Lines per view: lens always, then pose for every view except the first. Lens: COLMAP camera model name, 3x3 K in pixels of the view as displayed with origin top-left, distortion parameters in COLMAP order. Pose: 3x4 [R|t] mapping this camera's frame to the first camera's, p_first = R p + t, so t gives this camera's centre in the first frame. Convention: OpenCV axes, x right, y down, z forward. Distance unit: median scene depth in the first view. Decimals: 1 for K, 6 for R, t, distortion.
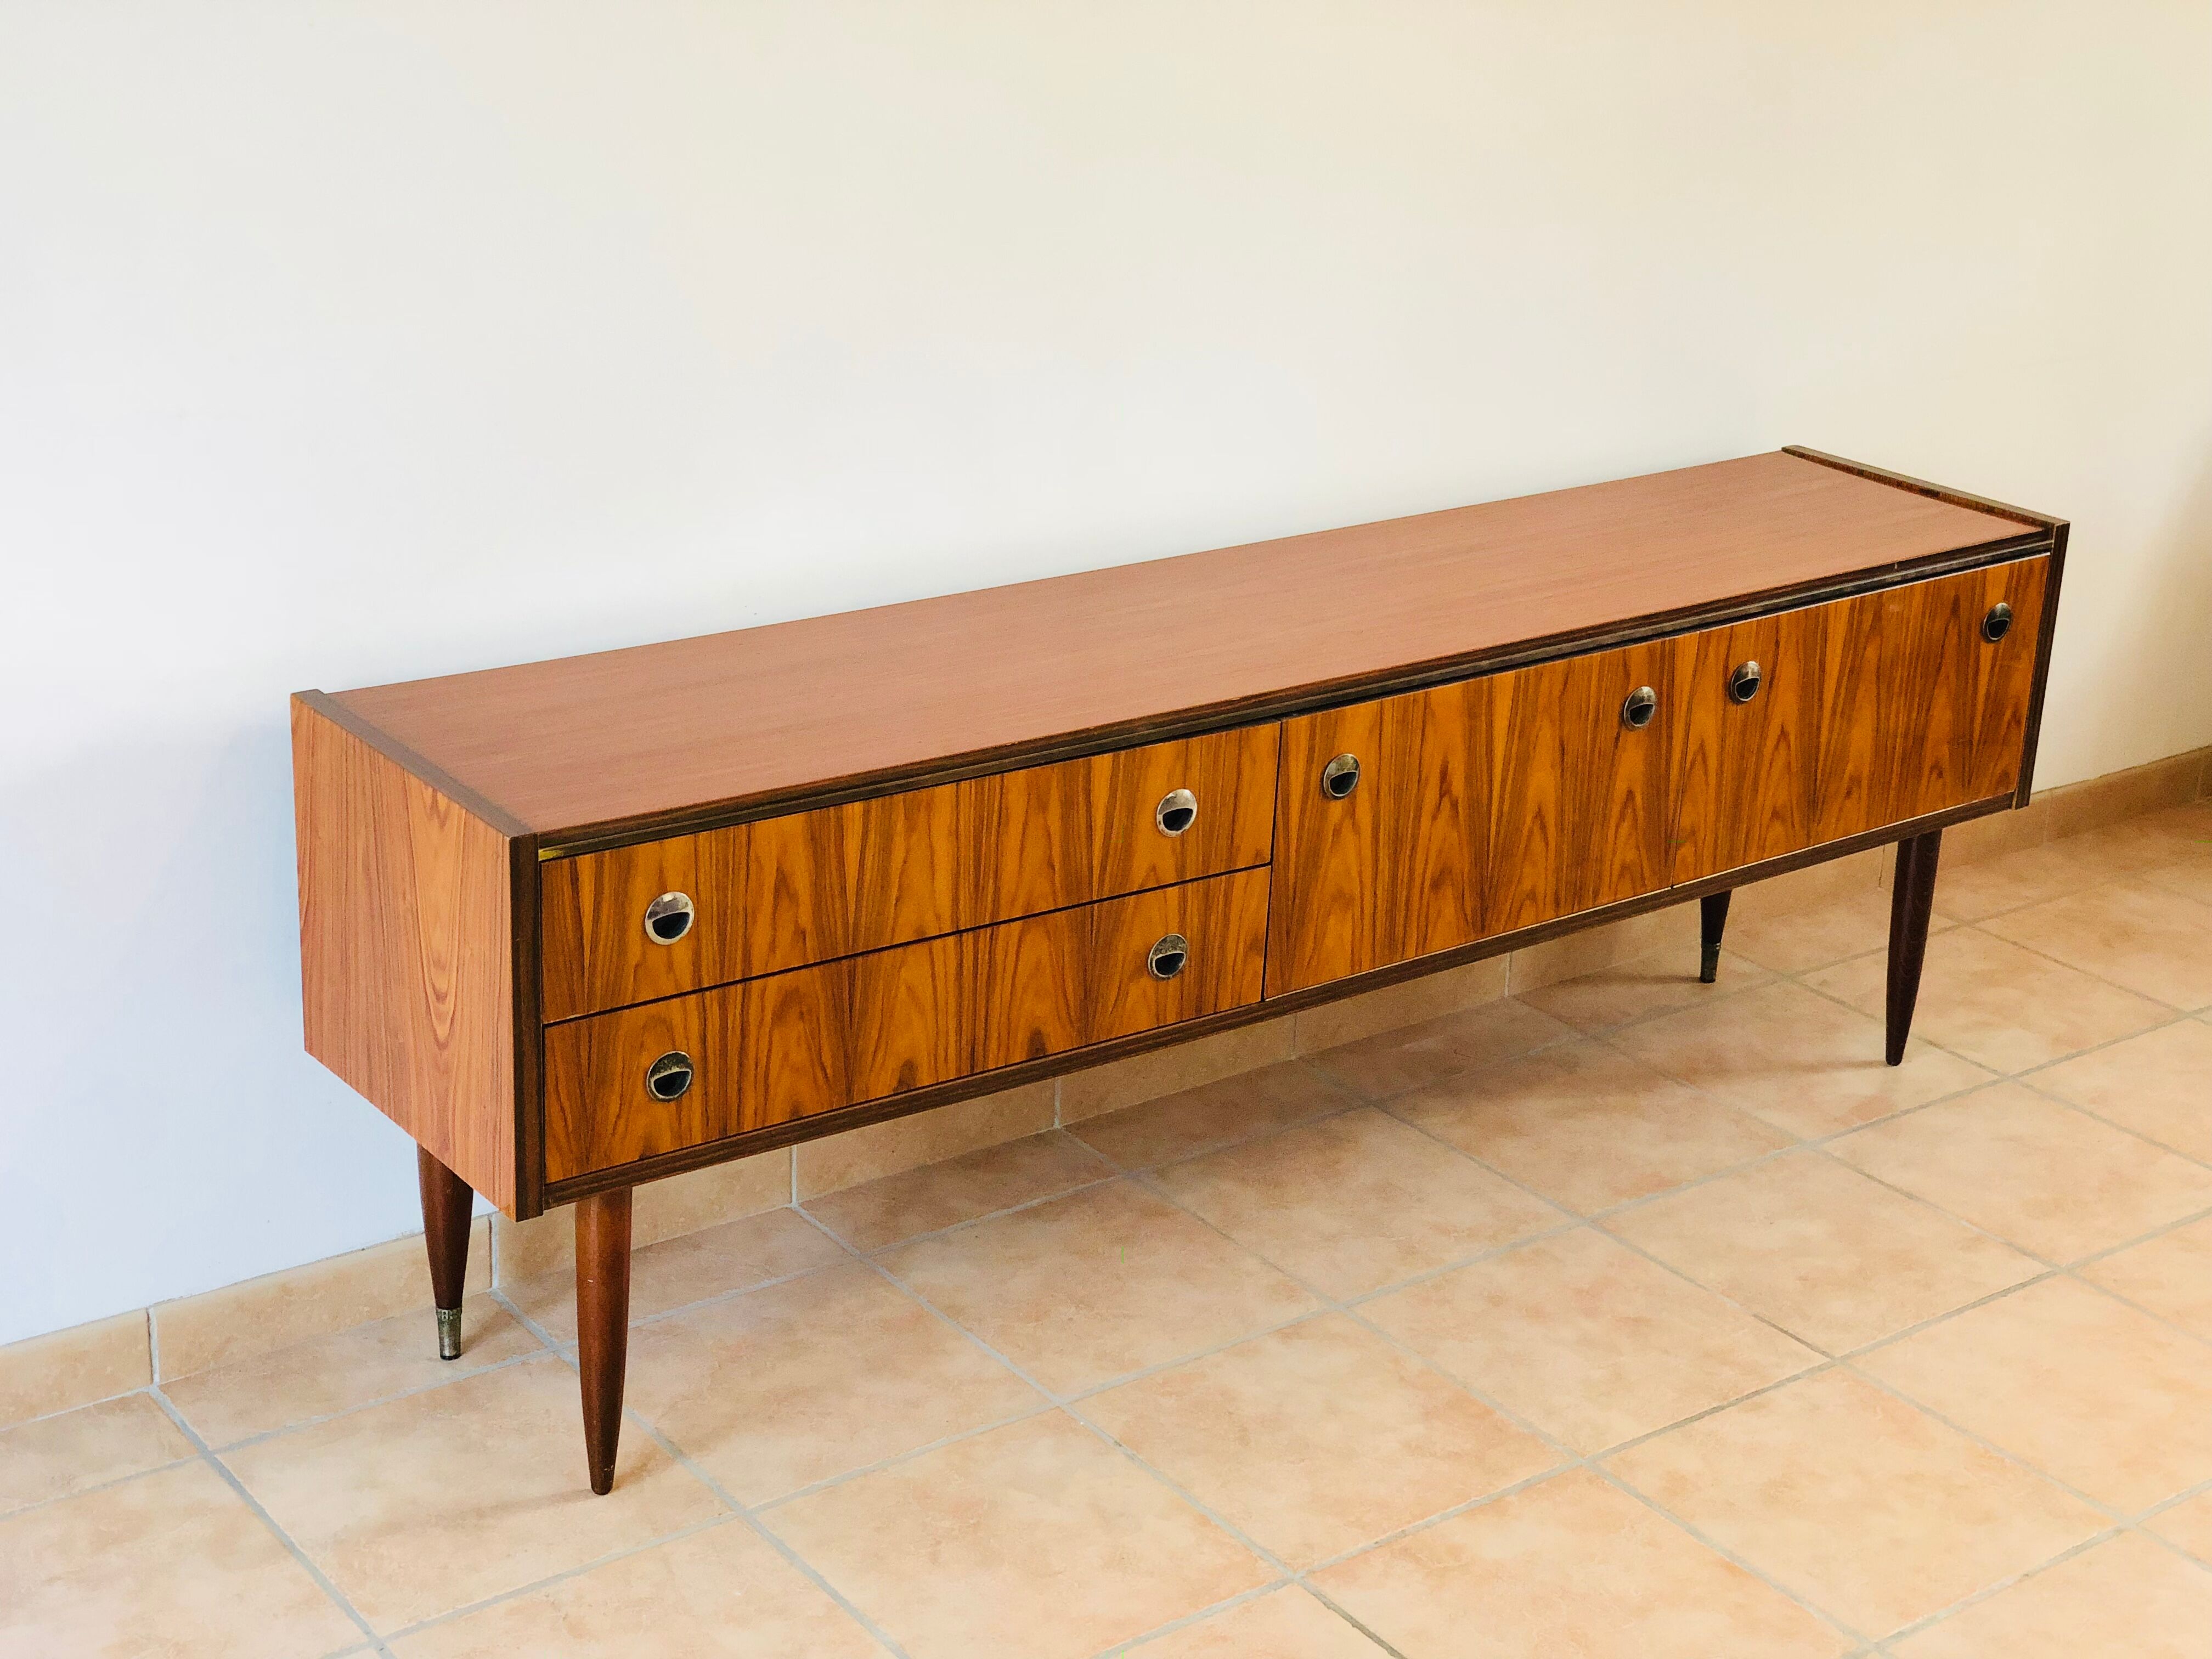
lens RADIAL K [[3300.3, 0, 1097.6], [0, 3300.3, 818.5], [0, 0, 1]] dist [0.048028, 0.000000]
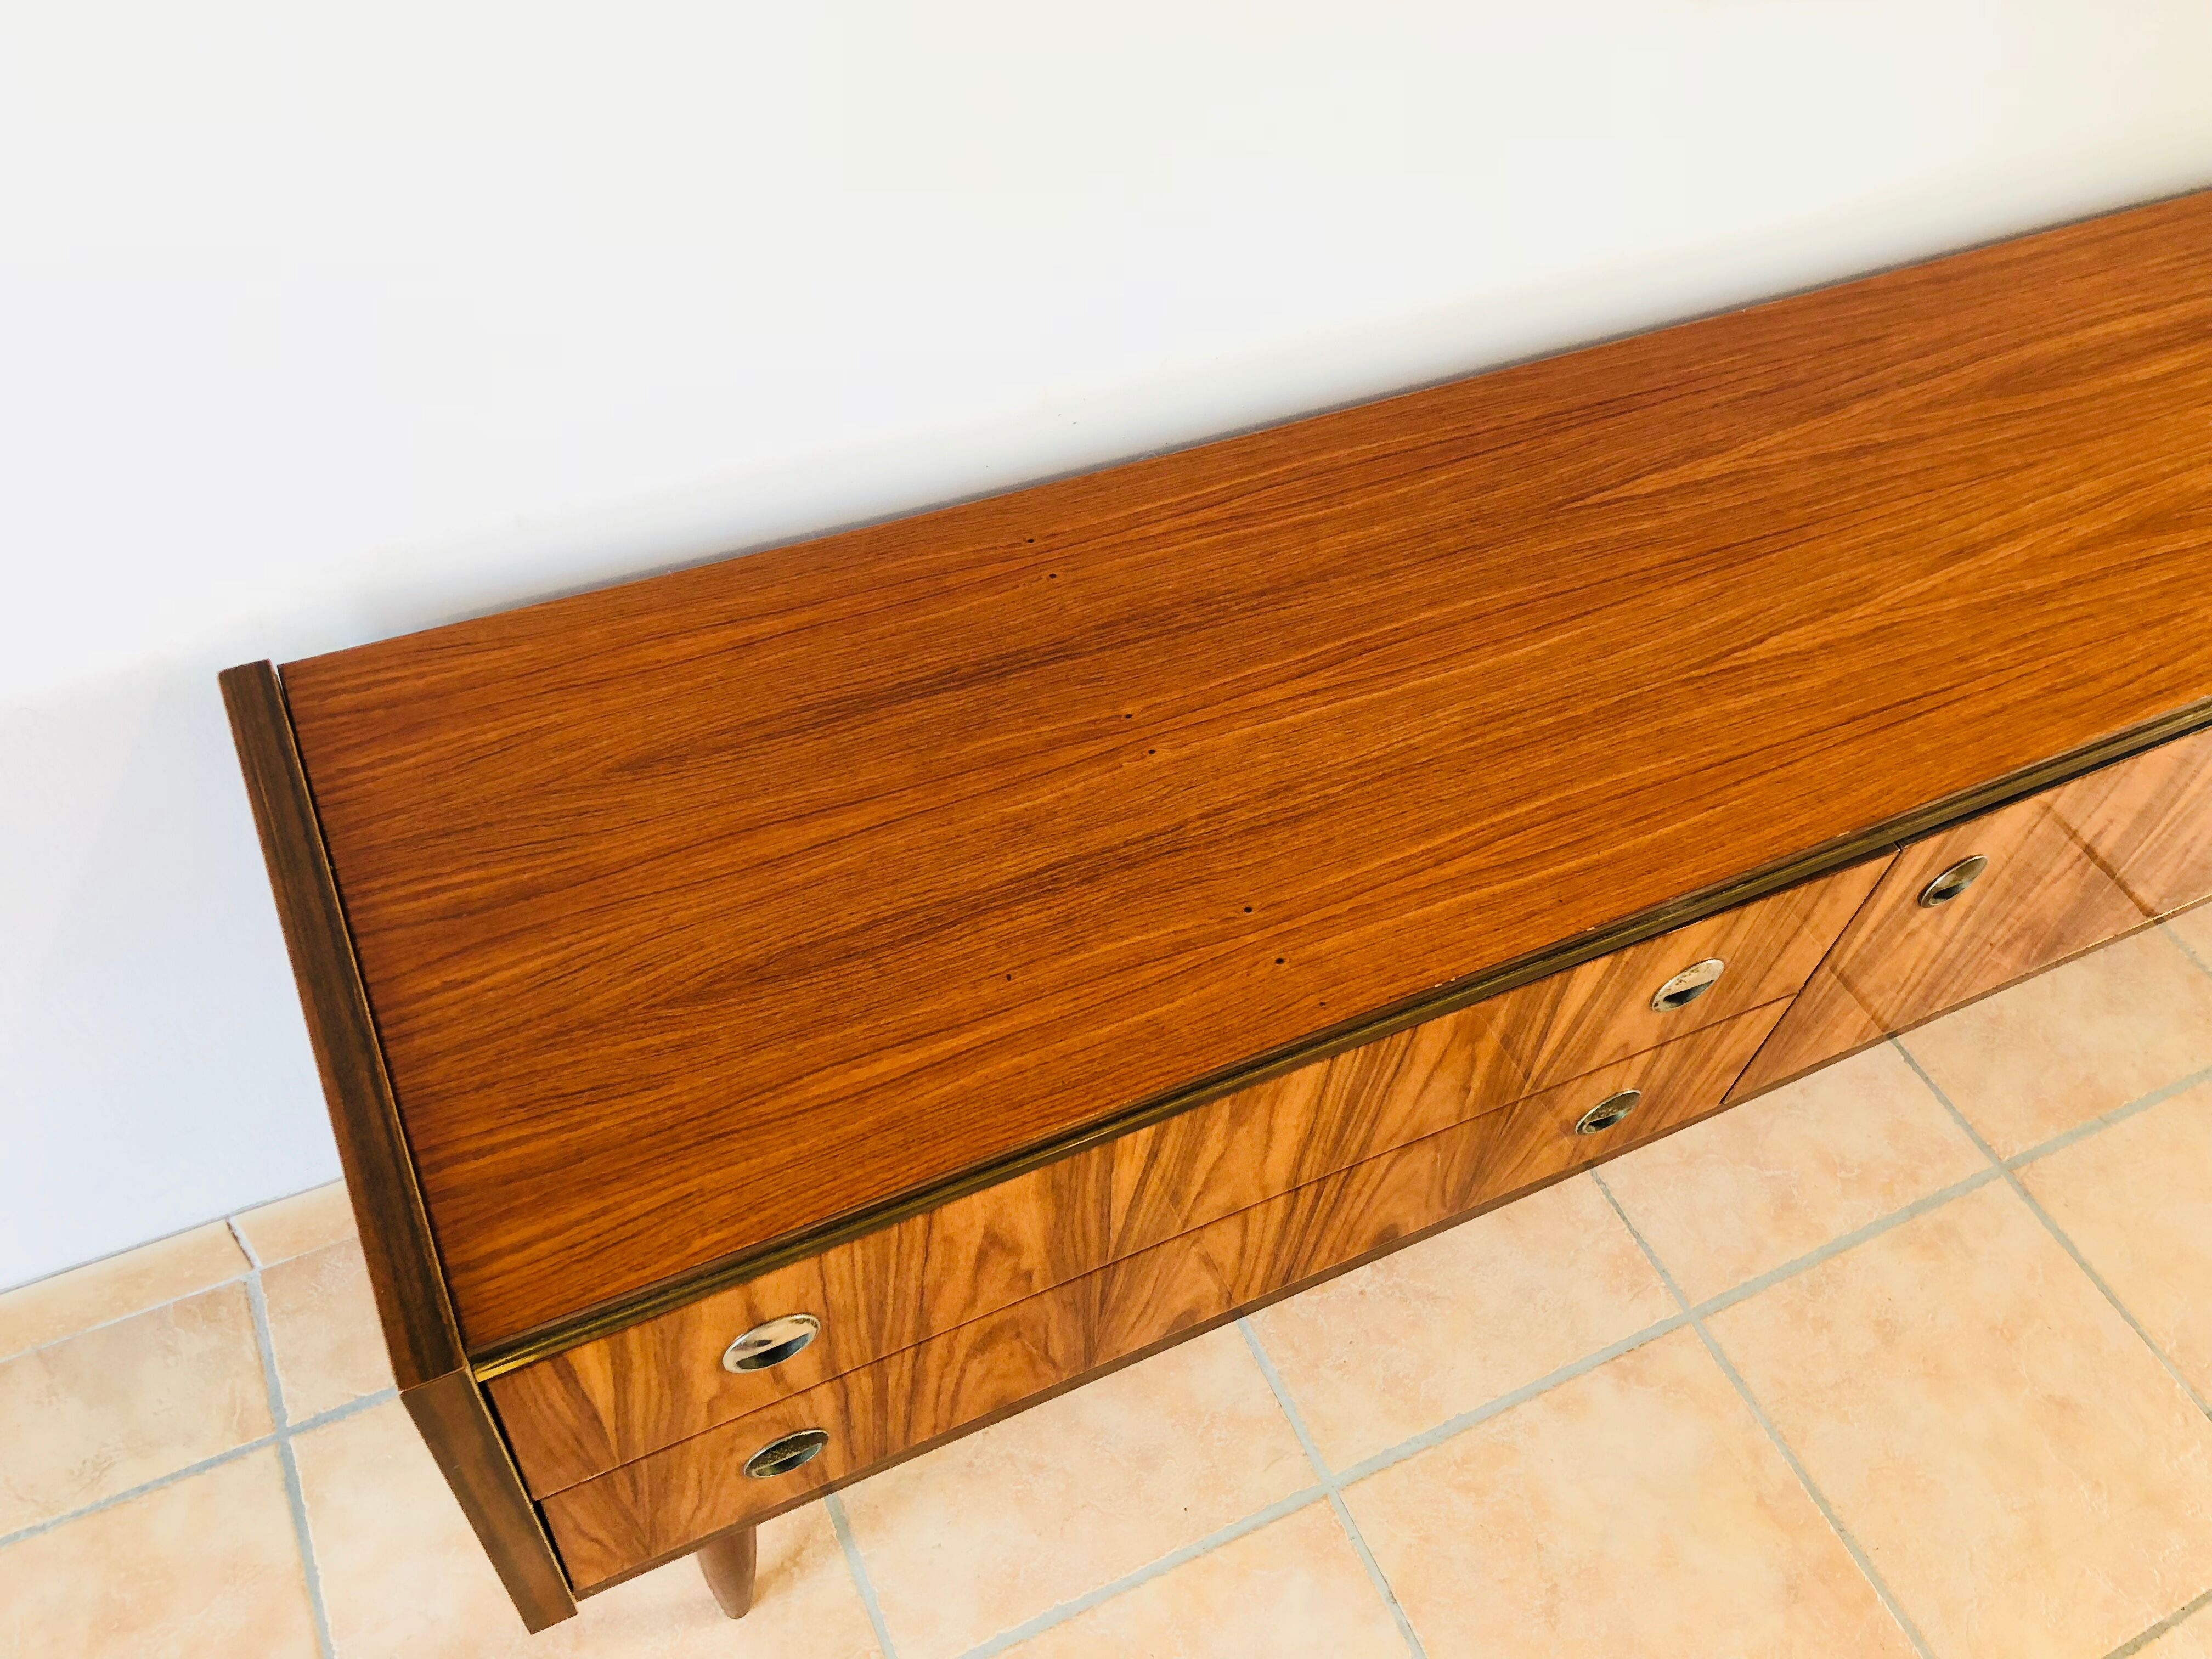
lens RADIAL K [[1812.6, 0, 1100.8], [0, 1812.6, 794.8], [0, 0, 1]] dist [0.030364, -0.024449]
pose [[0.979507, 0.180718, -0.088924, -0.058791], [-0.113362, 0.859597, 0.498238, -0.188139], [0.166479, -0.477947, 0.862468, 0.713538]]
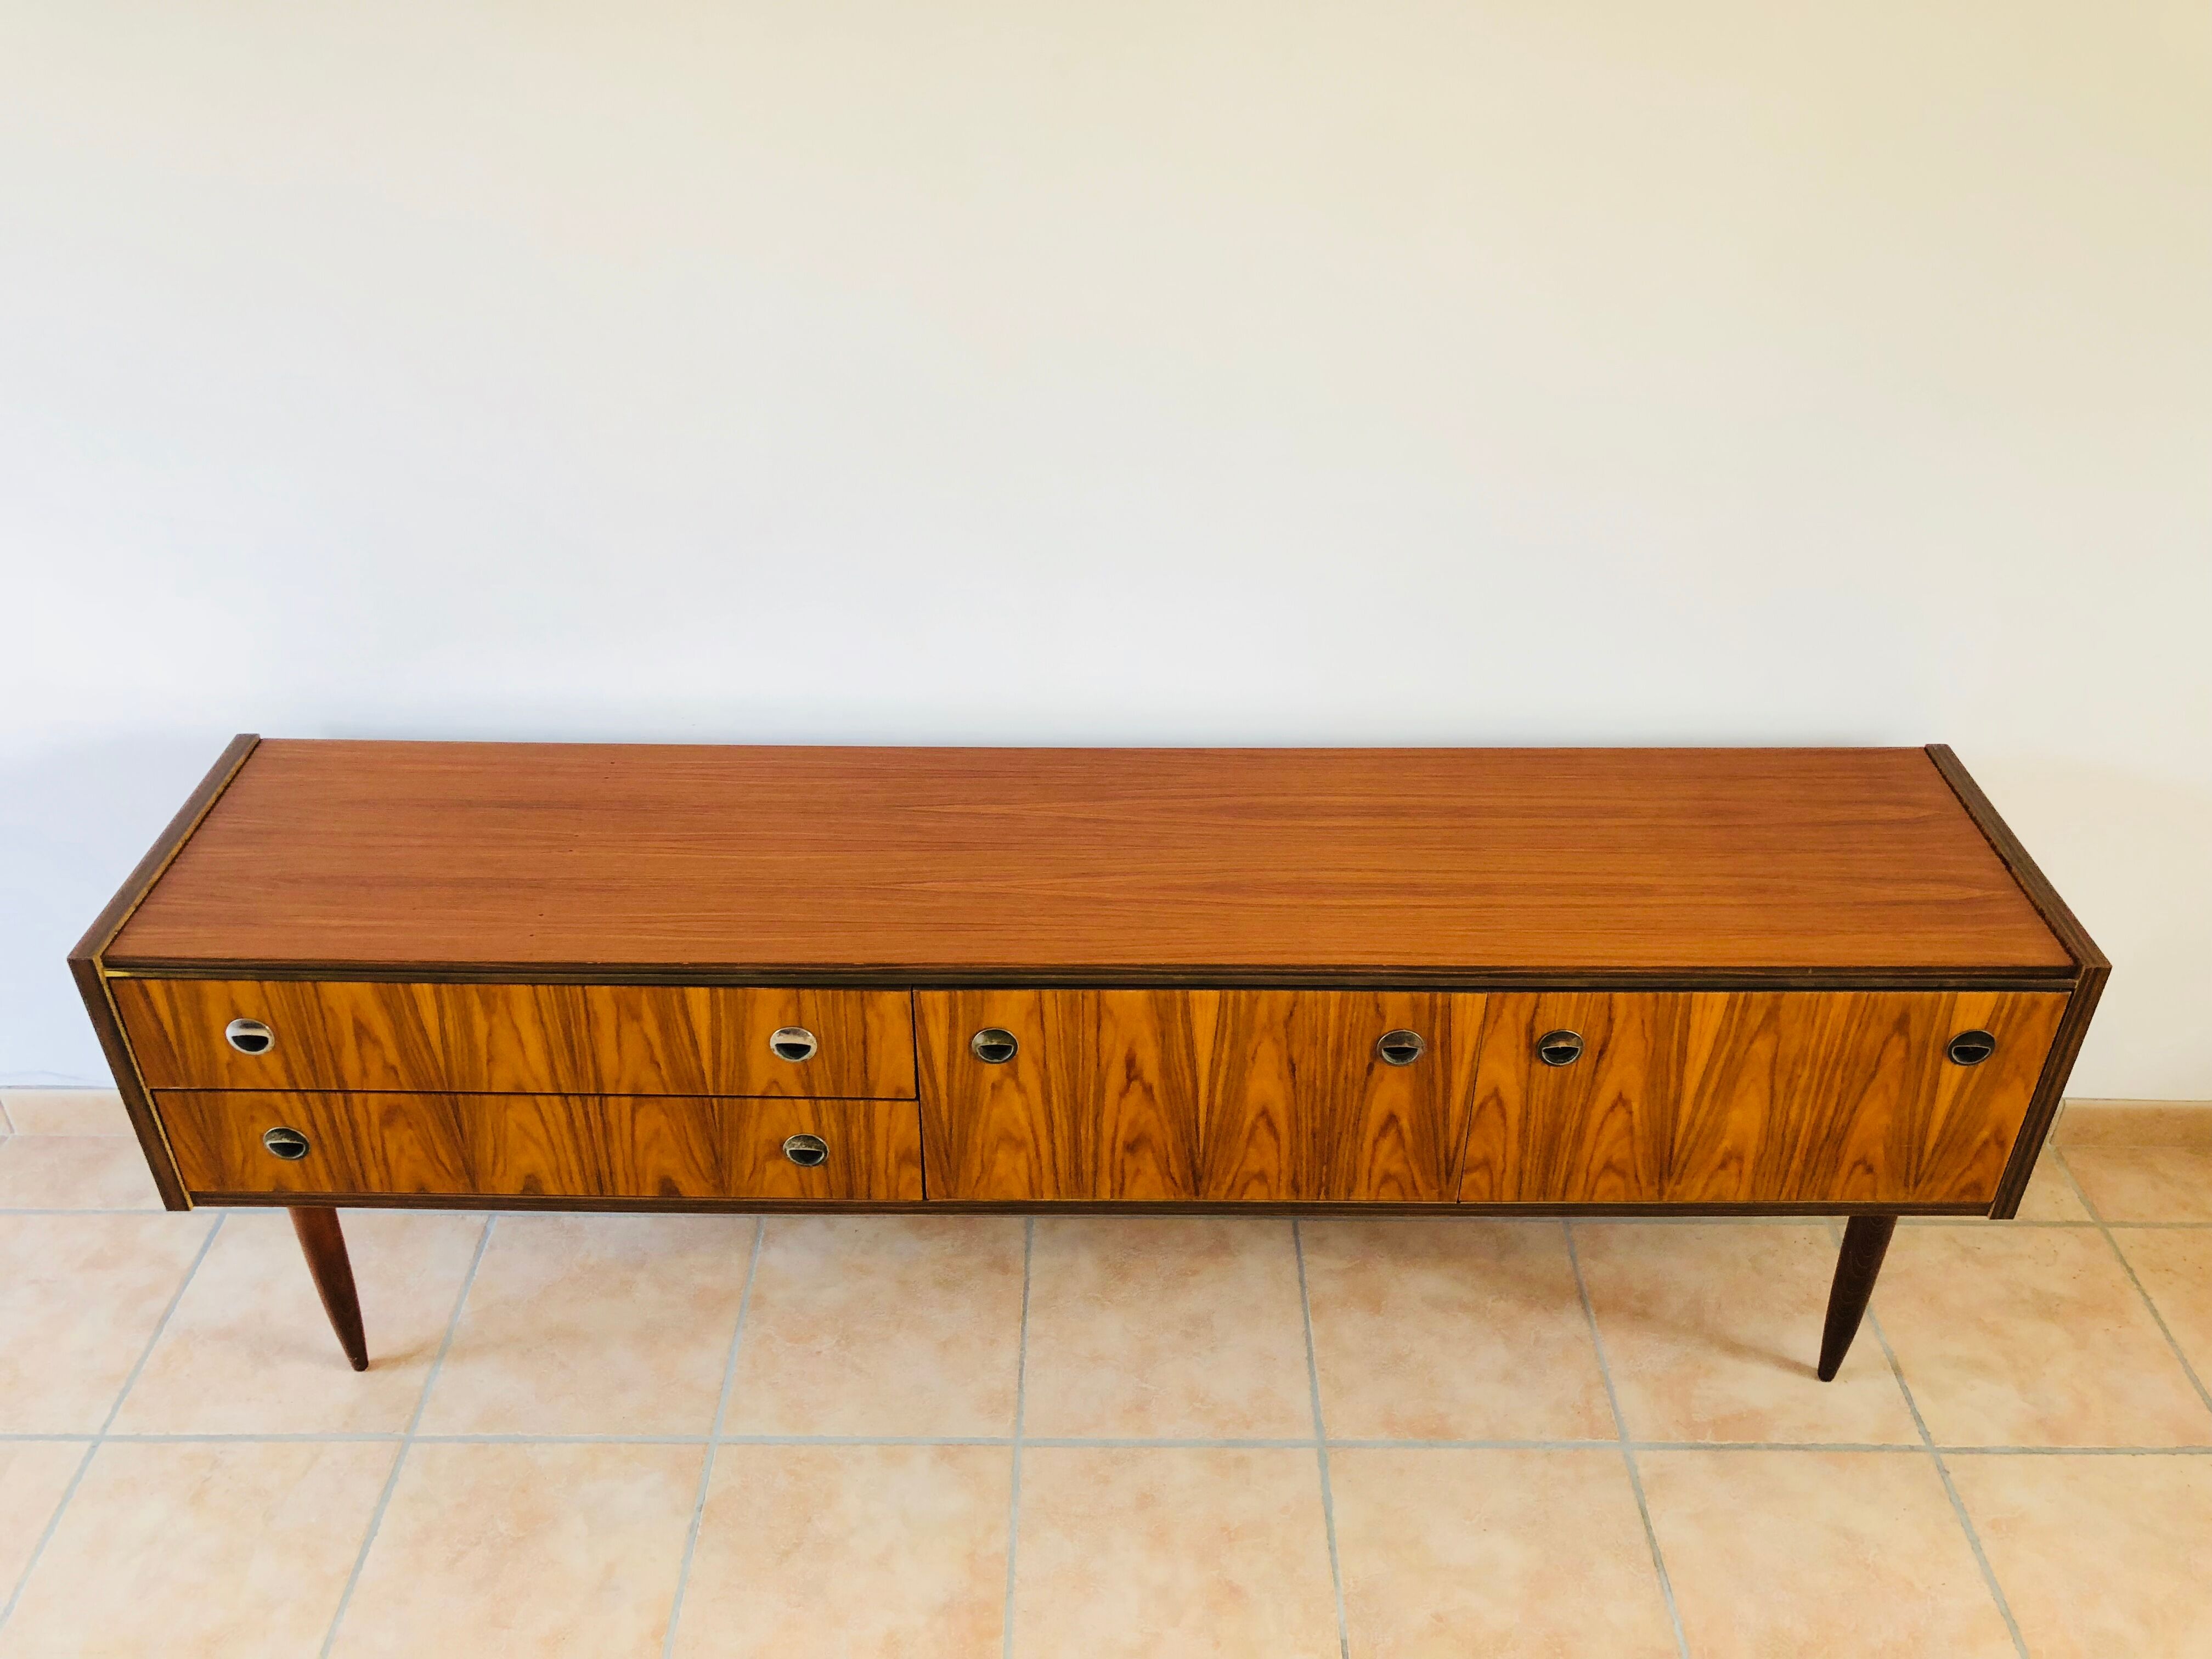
lens RADIAL K [[1812.6, 0, 1111.0], [0, 1812.6, 803.7], [0, 0, 1]] dist [0.030364, -0.024449]
pose [[0.799273, 0.300959, -0.520179, 0.393942], [-0.184189, 0.946590, 0.264654, -0.253869], [0.572046, -0.115720, 0.812017, 0.590439]]
